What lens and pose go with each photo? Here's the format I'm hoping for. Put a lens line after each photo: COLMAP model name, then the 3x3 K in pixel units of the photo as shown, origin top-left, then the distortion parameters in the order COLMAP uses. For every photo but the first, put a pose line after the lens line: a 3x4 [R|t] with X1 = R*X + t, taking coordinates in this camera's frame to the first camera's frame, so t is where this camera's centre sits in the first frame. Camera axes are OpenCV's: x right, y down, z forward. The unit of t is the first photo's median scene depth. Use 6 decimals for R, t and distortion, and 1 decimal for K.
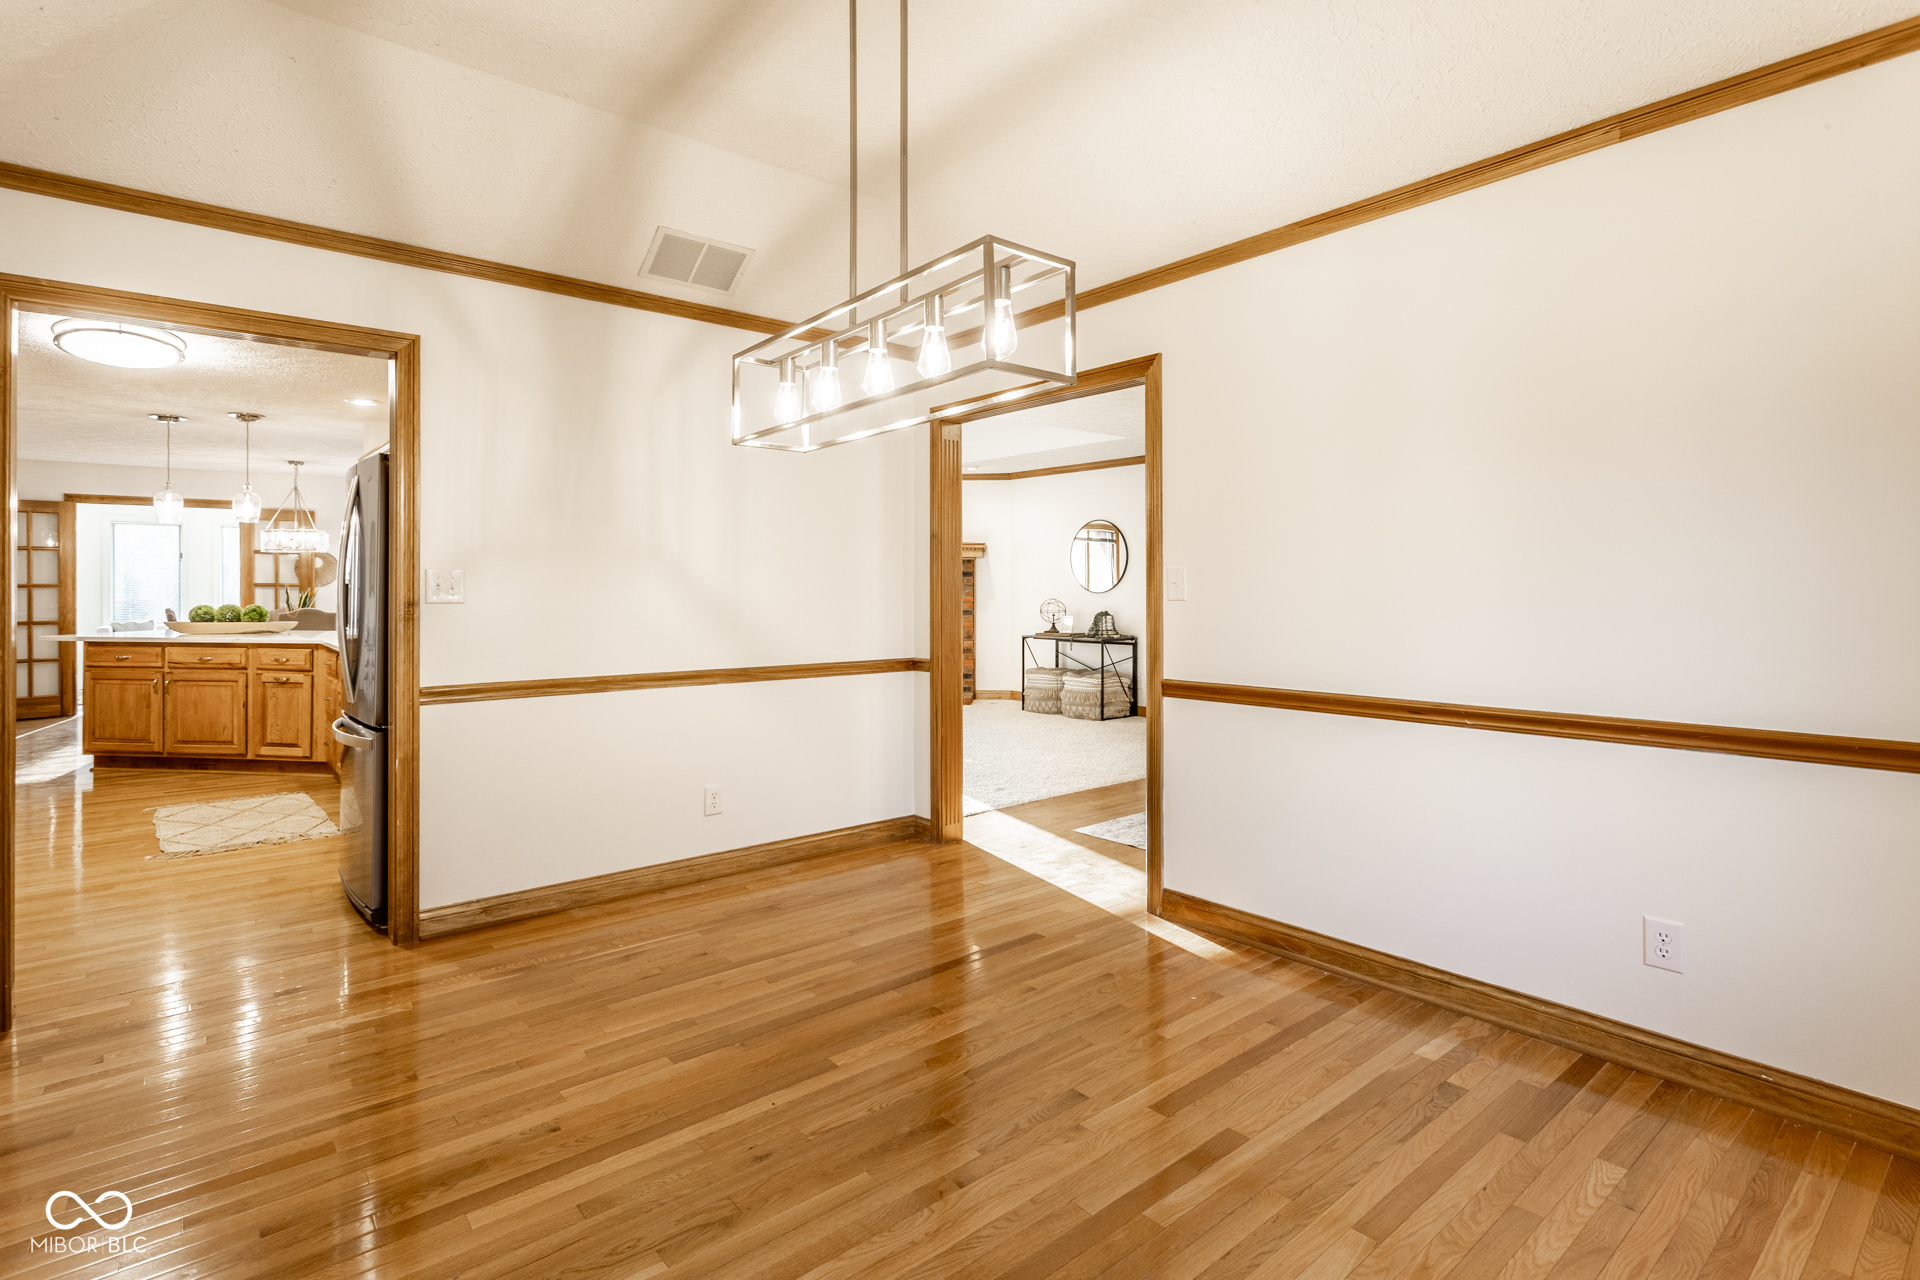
lens RADIAL K [[925.8, 0, 1010.2], [0, 925.8, 578.9], [0, 0, 1]] dist [-0.016292, 0.006348]
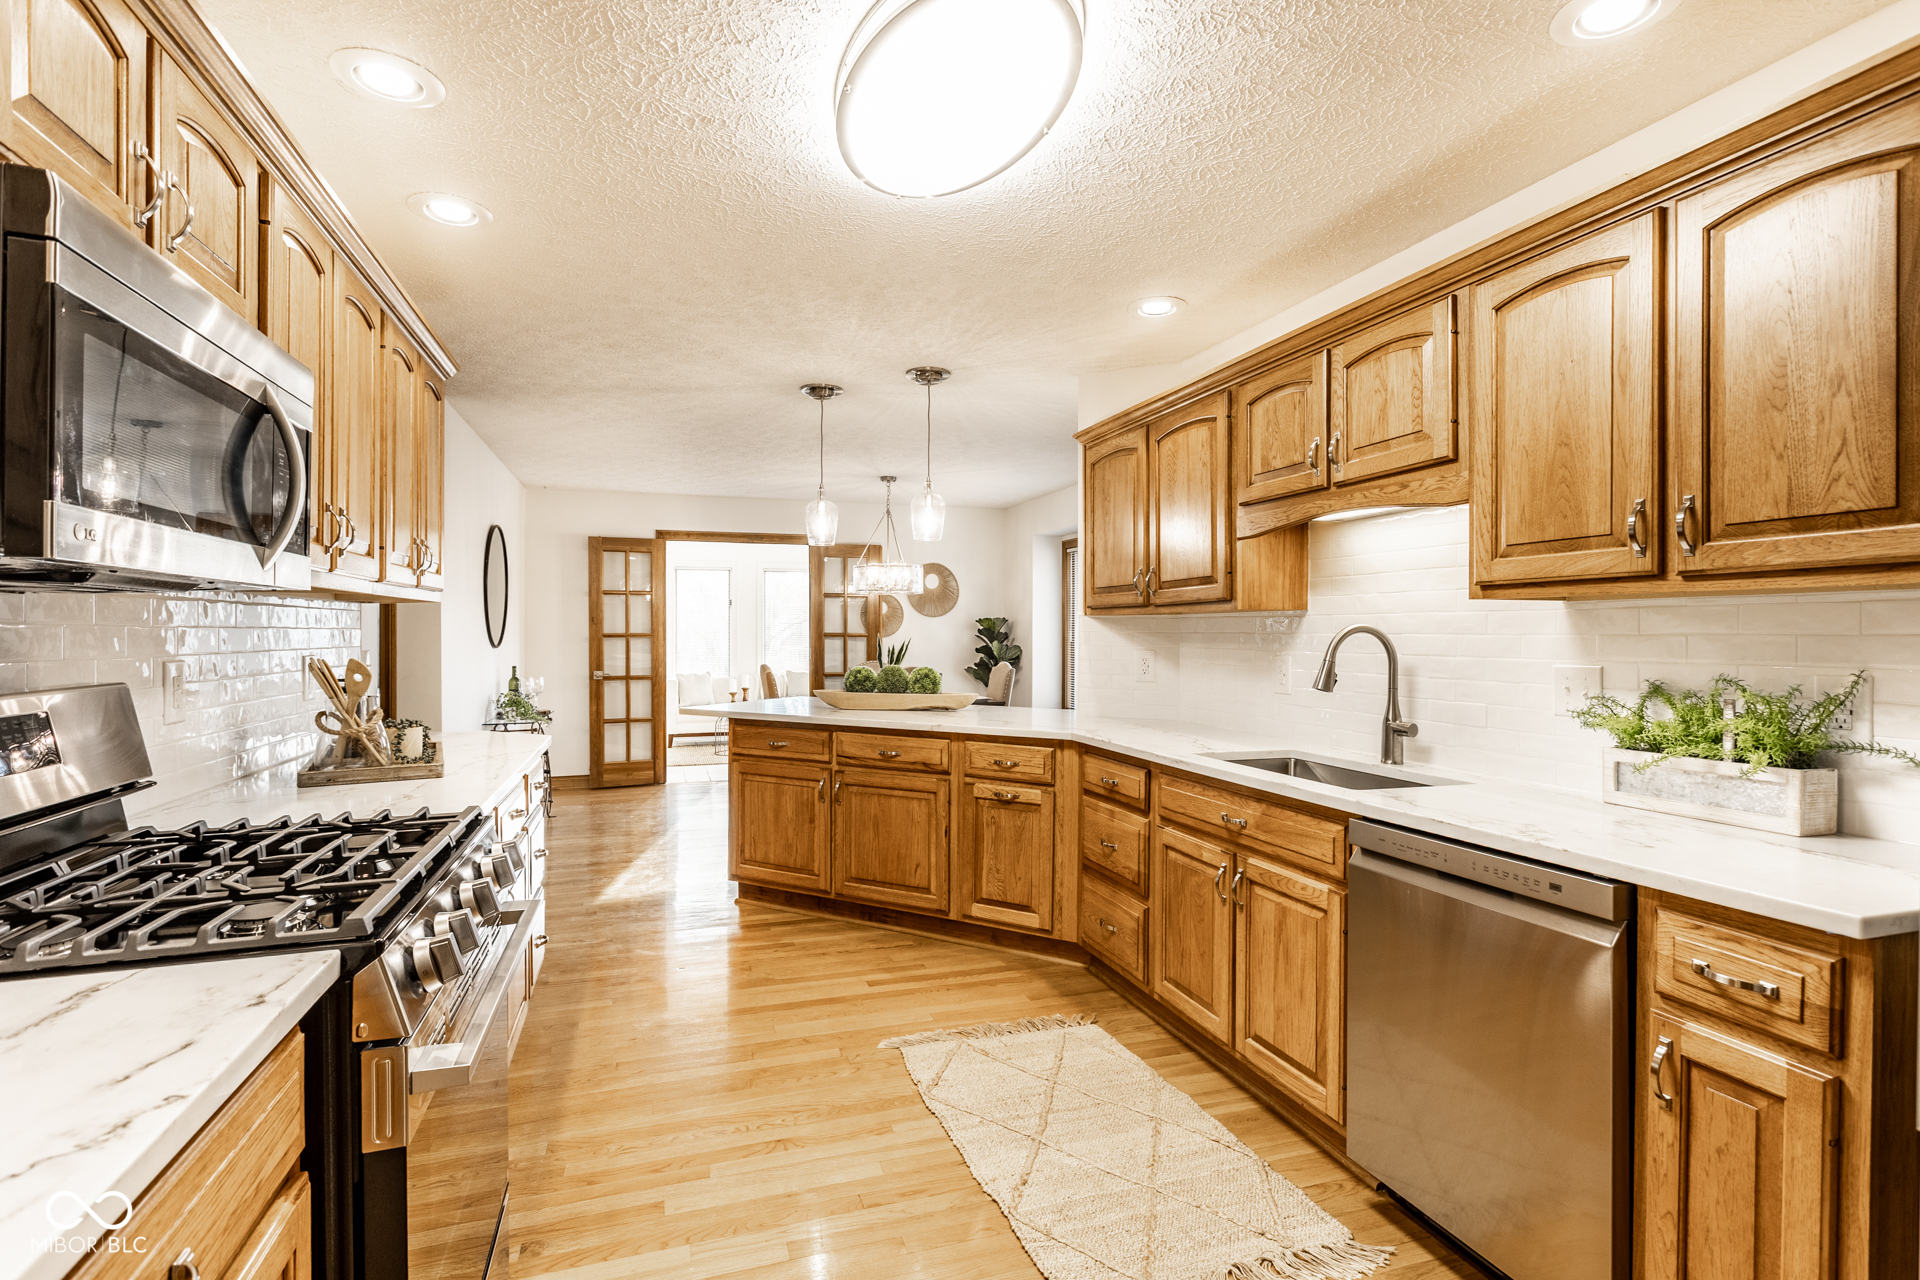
lens RADIAL K [[925.8, 0, 957.4], [0, 925.8, 637.2], [0, 0, 1]] dist [-0.016292, 0.006348]
pose [[0.914666, 0.005899, -0.404168, -0.575380], [-0.002357, 0.999954, 0.009261, 0.000498], [0.404204, -0.007519, 0.914638, 0.433788]]
